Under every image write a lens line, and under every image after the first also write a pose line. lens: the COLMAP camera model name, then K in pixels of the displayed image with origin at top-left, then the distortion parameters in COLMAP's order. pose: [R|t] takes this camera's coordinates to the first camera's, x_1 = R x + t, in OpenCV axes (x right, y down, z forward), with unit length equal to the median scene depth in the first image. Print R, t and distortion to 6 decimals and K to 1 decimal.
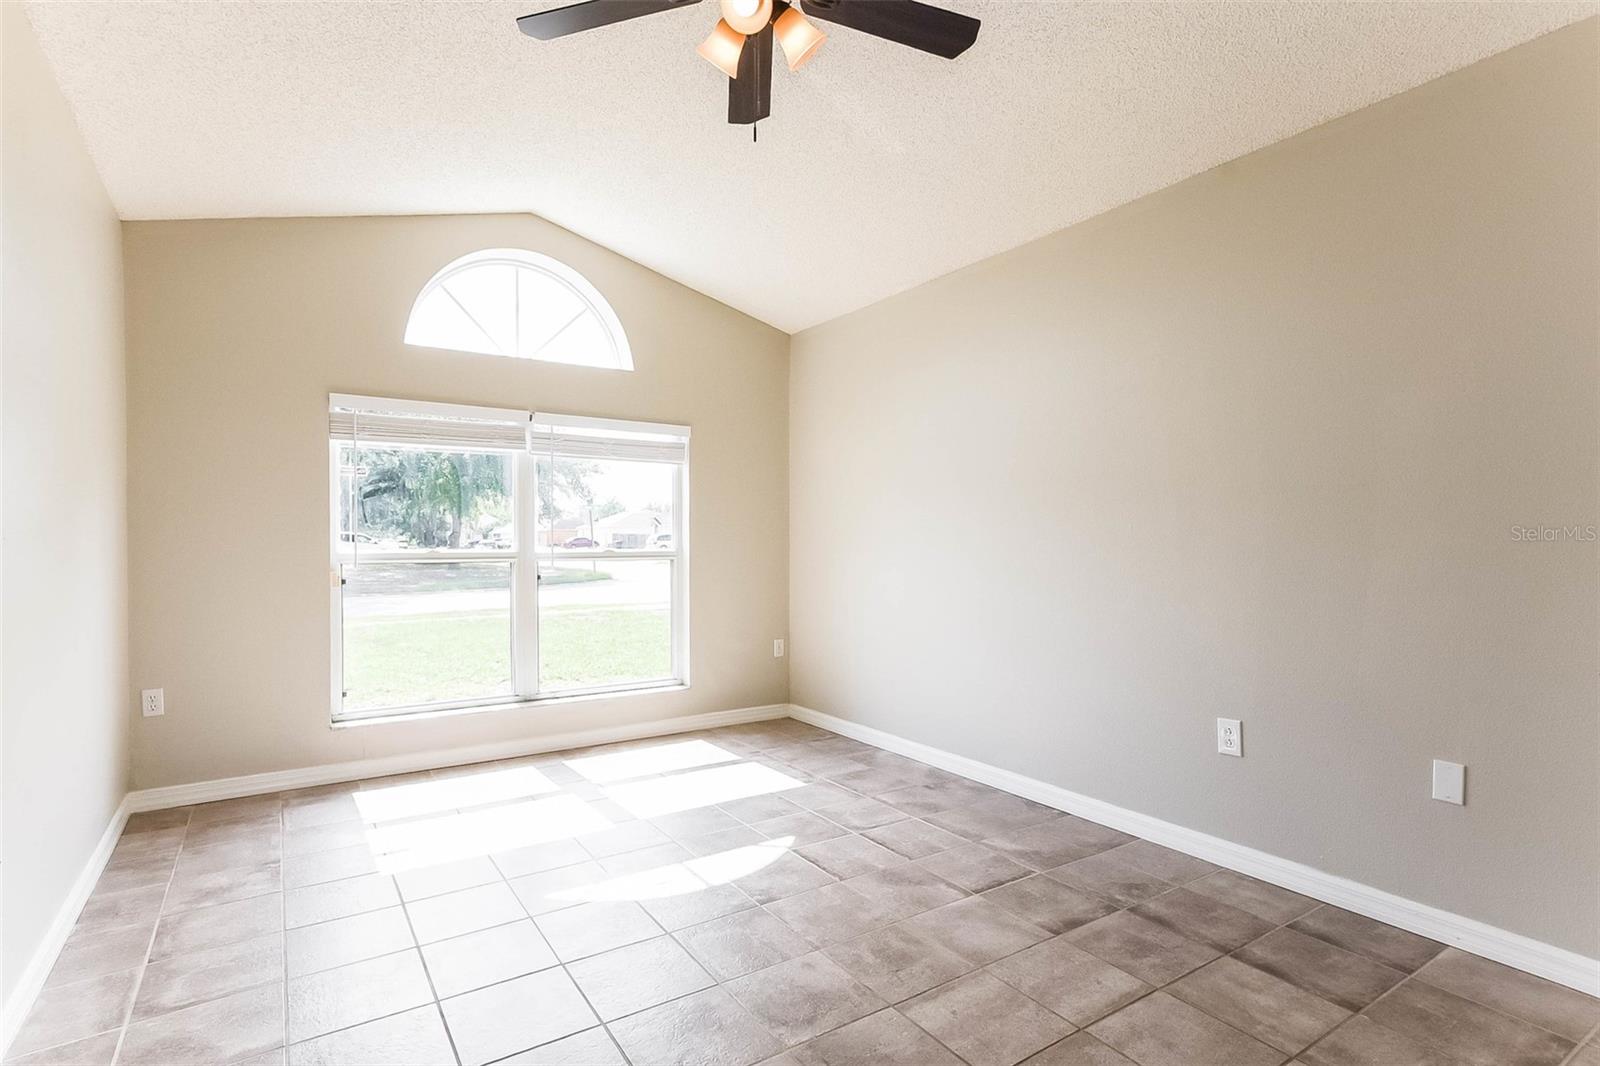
lens RADIAL K [[784.9, 0, 796.0], [0, 784.9, 539.8], [0, 0, 1]] dist [0.007160, 0.000727]
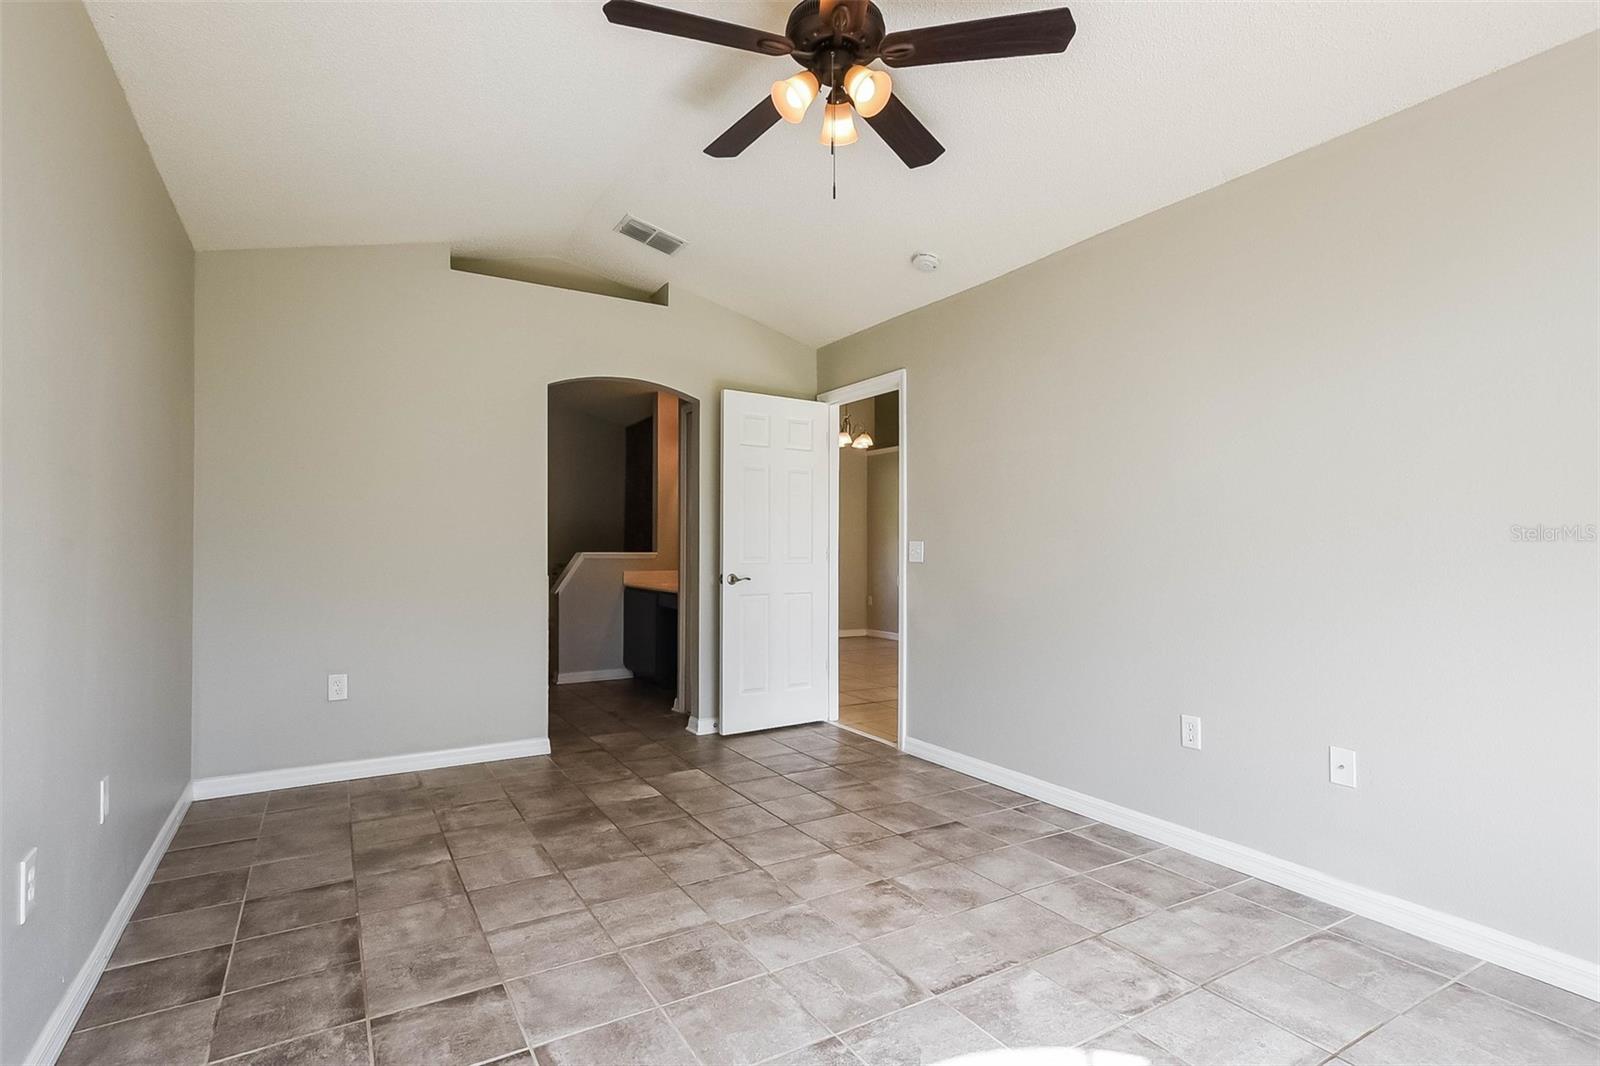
lens RADIAL K [[784.9, 0, 793.1], [0, 784.9, 537.6], [0, 0, 1]] dist [0.007160, 0.000727]
pose [[-0.998796, -0.002594, 0.048988, -0.045766], [-0.003265, 0.999902, -0.013627, 0.002741], [-0.048948, -0.013771, -0.998706, 1.962356]]
